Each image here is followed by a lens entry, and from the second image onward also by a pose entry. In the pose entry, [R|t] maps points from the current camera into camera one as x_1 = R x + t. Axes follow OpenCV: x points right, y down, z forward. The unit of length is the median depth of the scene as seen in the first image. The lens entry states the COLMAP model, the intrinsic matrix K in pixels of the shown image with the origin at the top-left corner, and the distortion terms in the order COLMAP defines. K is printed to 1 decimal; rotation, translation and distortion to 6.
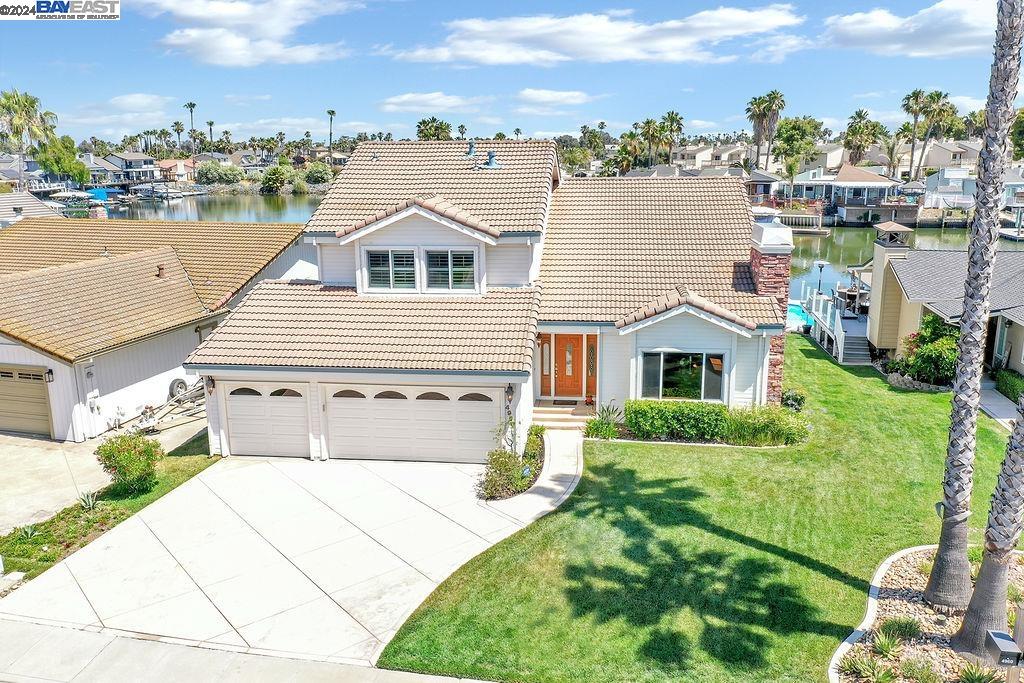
lens RADIAL K [[797.2, 0, 516.5], [0, 797.2, 339.3], [0, 0, 1]] dist [0.002227, 0.005567]
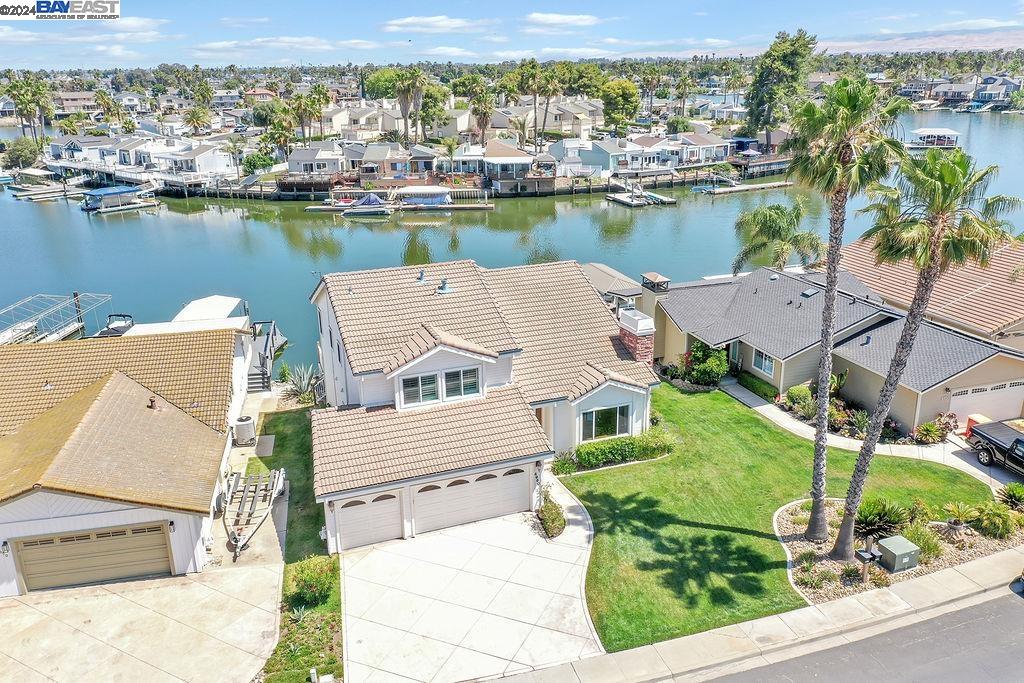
lens RADIAL K [[797.2, 0, 508.8], [0, 797.2, 339.5], [0, 0, 1]] dist [0.002227, 0.005567]
pose [[0.886593, -0.151614, 0.436997, -0.628256], [0.116253, 0.987468, 0.106739, -0.309581], [-0.447704, -0.043832, 0.893107, -0.304644]]
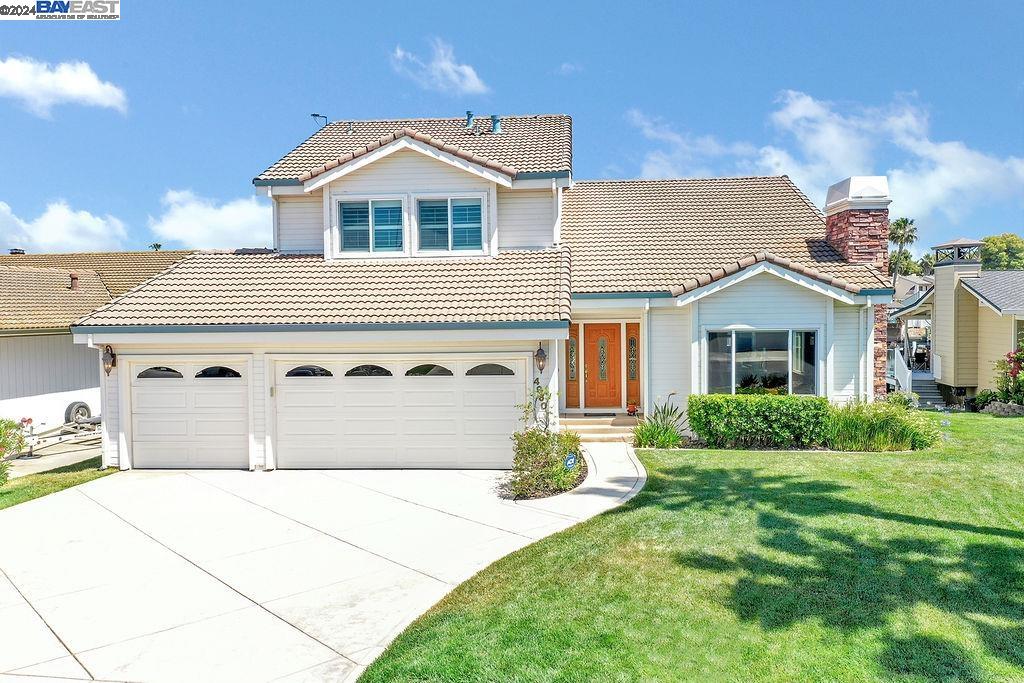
lens RADIAL K [[797.2, 0, 513.7], [0, 797.2, 345.5], [0, 0, 1]] dist [0.002227, 0.005567]
pose [[0.999135, -0.004582, 0.041332, -0.055384], [0.012296, 0.982021, -0.188371, 0.170859], [-0.039726, 0.188716, 0.981228, 0.282035]]
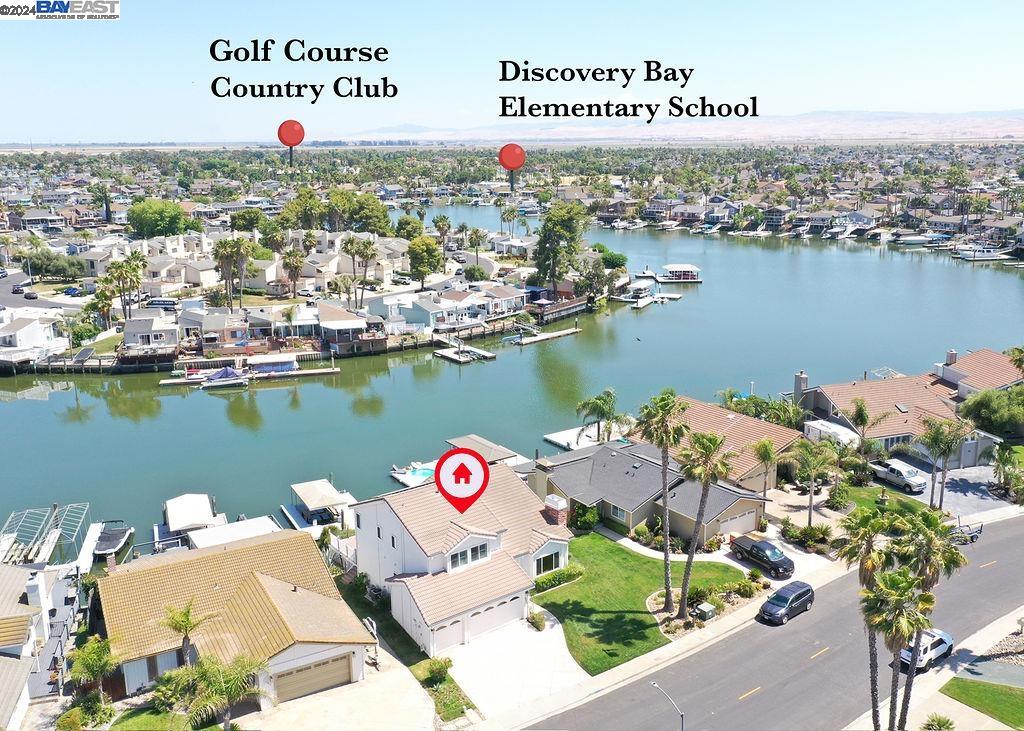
lens RADIAL K [[860.8, 0, 521.0], [0, 860.8, 360.0], [0, 0, 1]] dist [0.012549, -0.000660]
pose [[0.708056, -0.157529, 0.688362, -1.821812], [0.171446, 0.983983, 0.048829, -0.818712], [-0.685028, 0.083444, 0.723722, -1.160637]]
